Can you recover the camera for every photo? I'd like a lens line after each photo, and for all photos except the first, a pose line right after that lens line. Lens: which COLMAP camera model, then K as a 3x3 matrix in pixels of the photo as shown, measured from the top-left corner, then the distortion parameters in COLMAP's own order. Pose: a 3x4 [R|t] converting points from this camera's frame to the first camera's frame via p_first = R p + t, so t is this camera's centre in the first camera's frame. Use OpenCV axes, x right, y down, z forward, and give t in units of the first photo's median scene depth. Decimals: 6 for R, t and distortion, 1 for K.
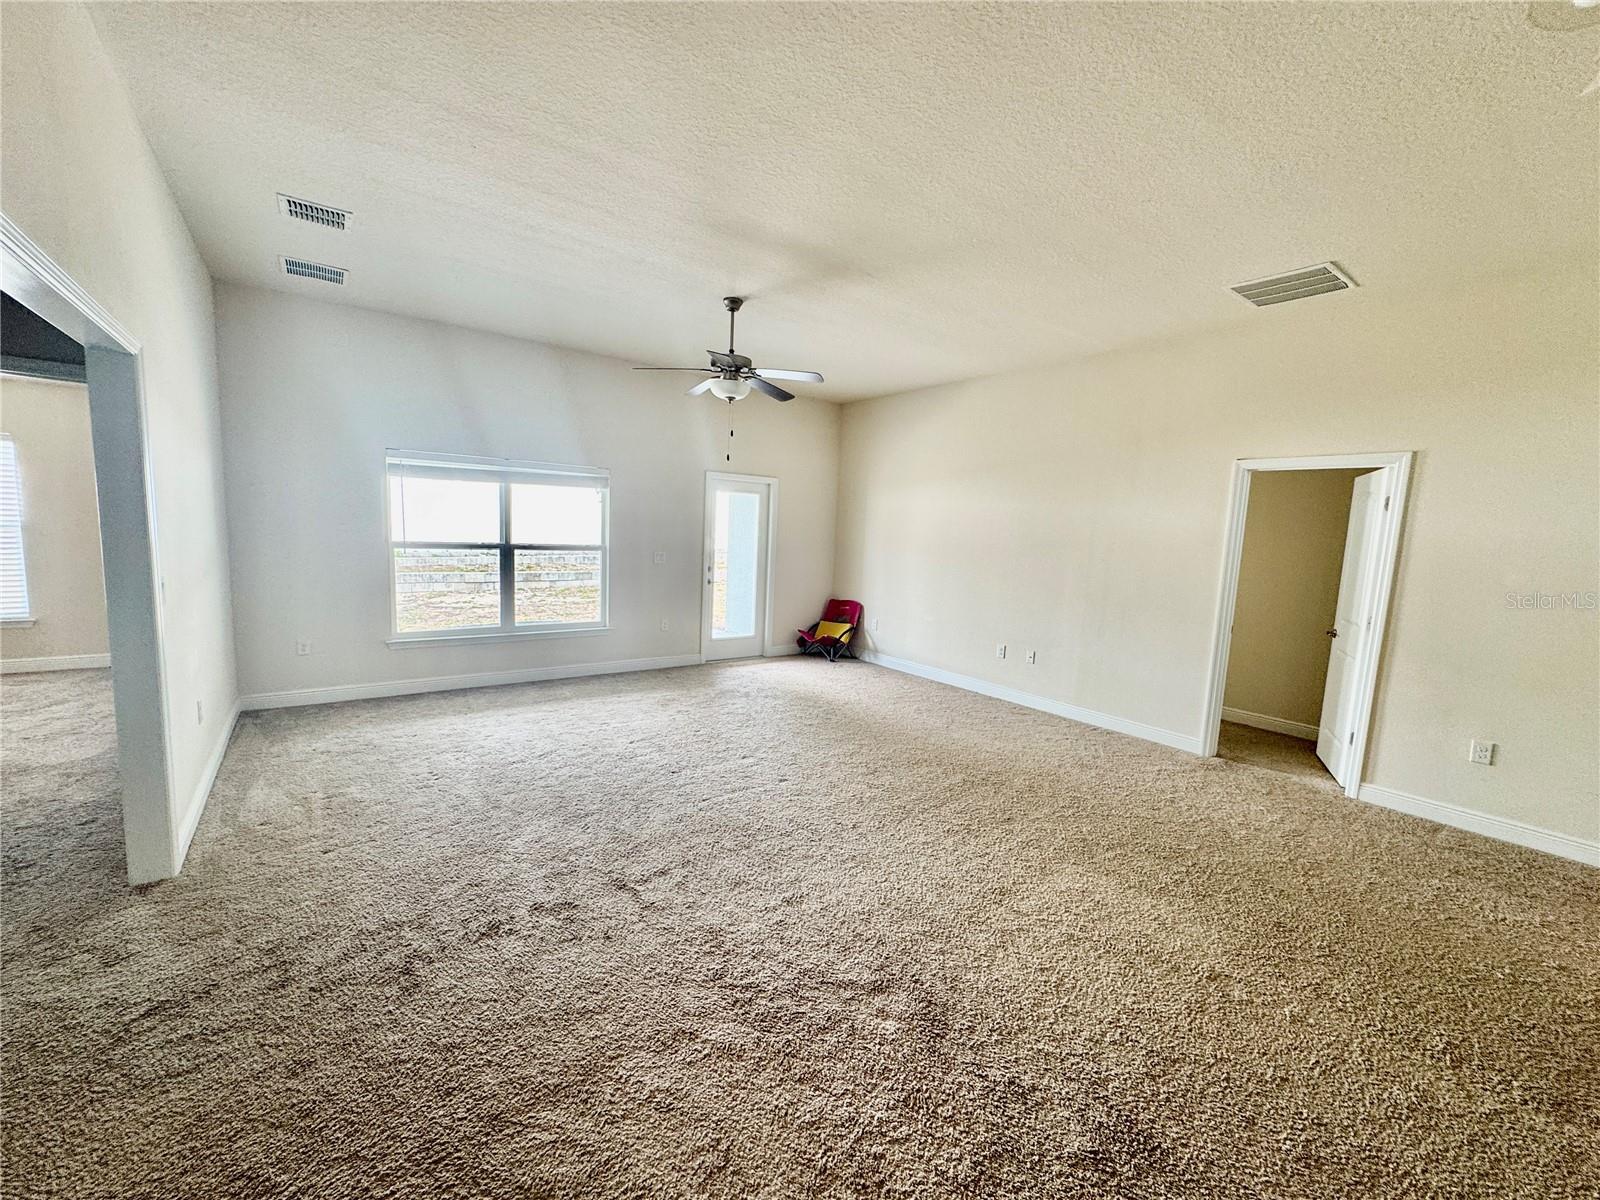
lens RADIAL K [[635.9, 0, 800.0], [0, 635.9, 600.0], [0, 0, 1]] dist [0.000337, 0.000011]
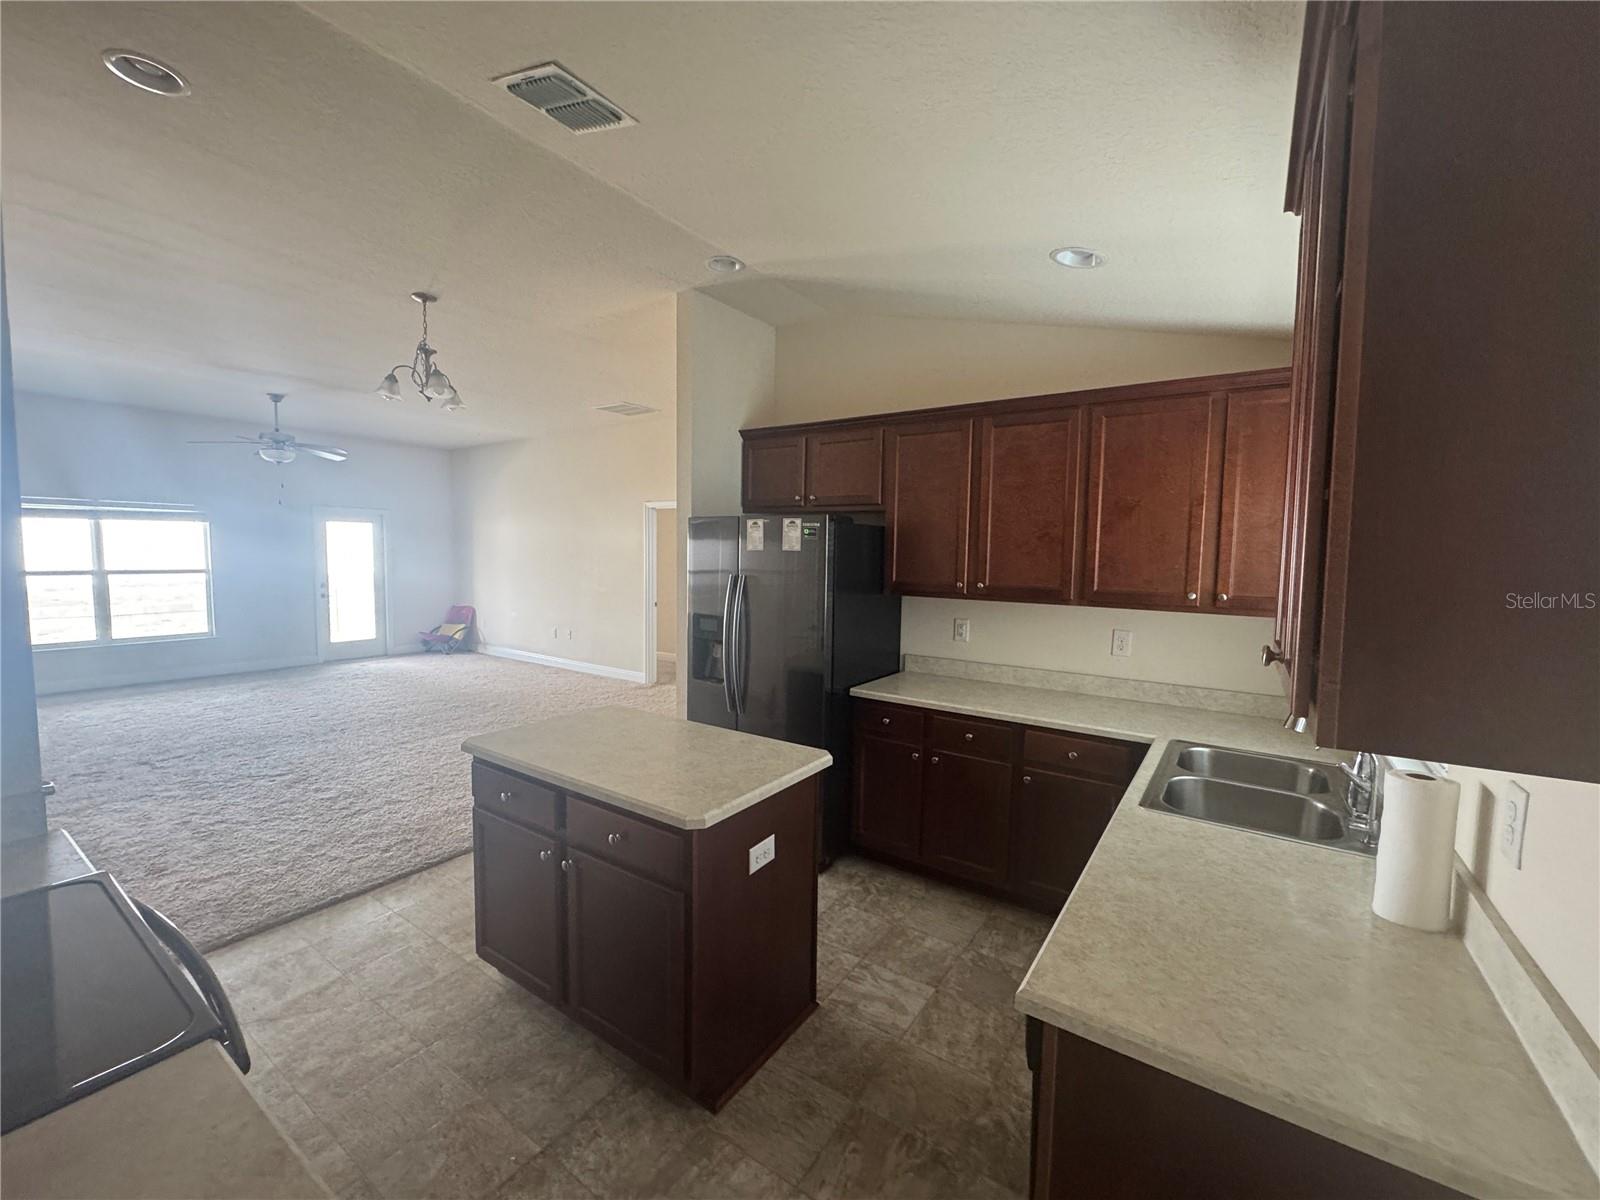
lens RADIAL K [[651.6, 0, 800.0], [0, 651.6, 600.0], [0, 0, 1]] dist [-0.002330, -0.000494]
pose [[0.948722, -0.052040, 0.311797, 0.383035], [0.060733, 0.997988, -0.018229, 0.066270], [-0.310221, 0.036231, 0.949974, -0.537942]]
